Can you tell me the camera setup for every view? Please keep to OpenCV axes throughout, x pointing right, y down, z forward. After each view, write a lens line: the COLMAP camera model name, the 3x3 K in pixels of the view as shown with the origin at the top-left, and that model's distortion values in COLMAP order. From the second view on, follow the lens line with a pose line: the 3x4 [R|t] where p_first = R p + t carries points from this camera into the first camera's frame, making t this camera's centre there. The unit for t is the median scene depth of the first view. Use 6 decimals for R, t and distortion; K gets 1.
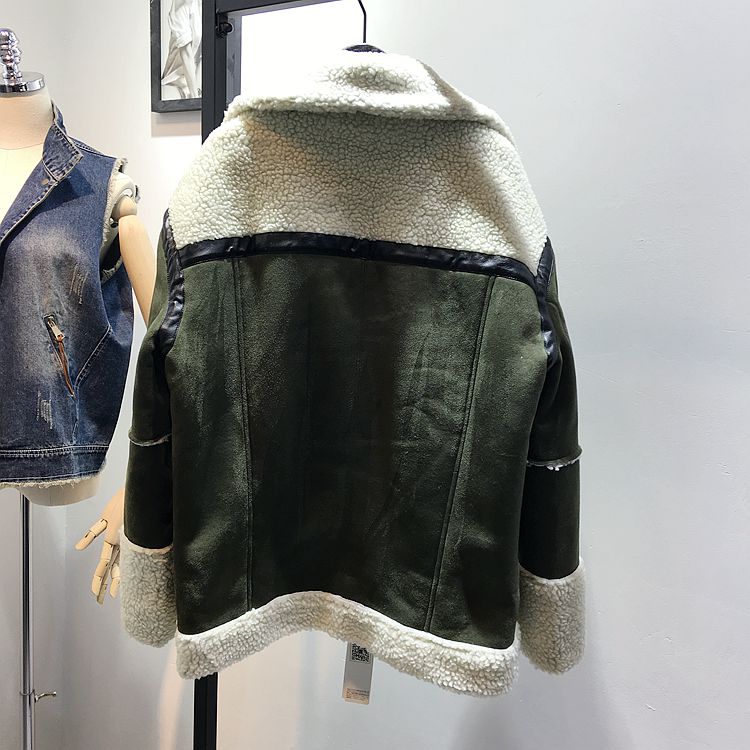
lens RADIAL K [[855.3, 0, 377.1], [0, 855.3, 356.0], [0, 0, 1]] dist [0.156885, -0.295564]
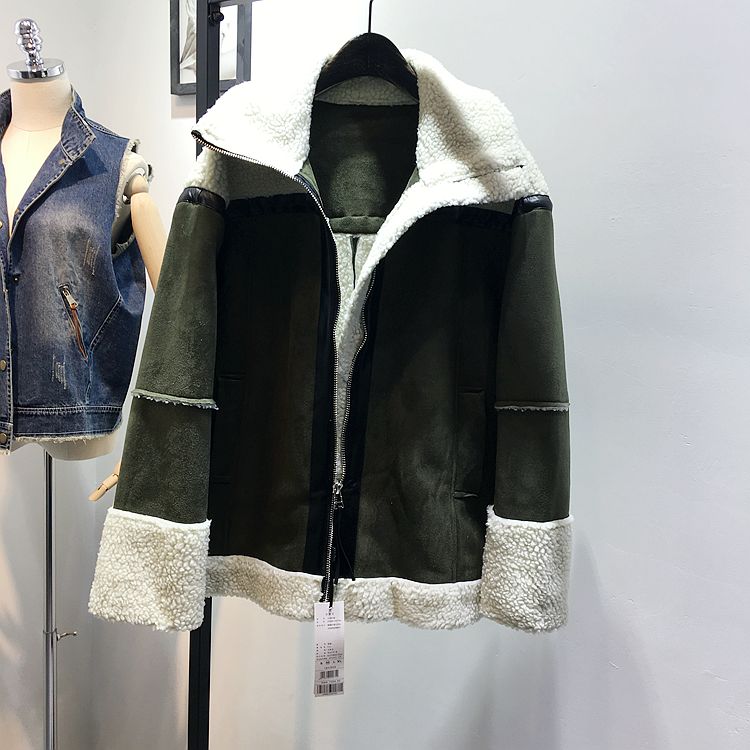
lens RADIAL K [[855.3, 0, 377.1], [0, 855.3, 356.0], [0, 0, 1]] dist [0.156885, -0.295564]
pose [[0.996812, 0.017079, -0.077931, 0.100476], [-0.015139, 0.999562, 0.025415, 0.008557], [0.078331, -0.024154, 0.996635, -0.055306]]
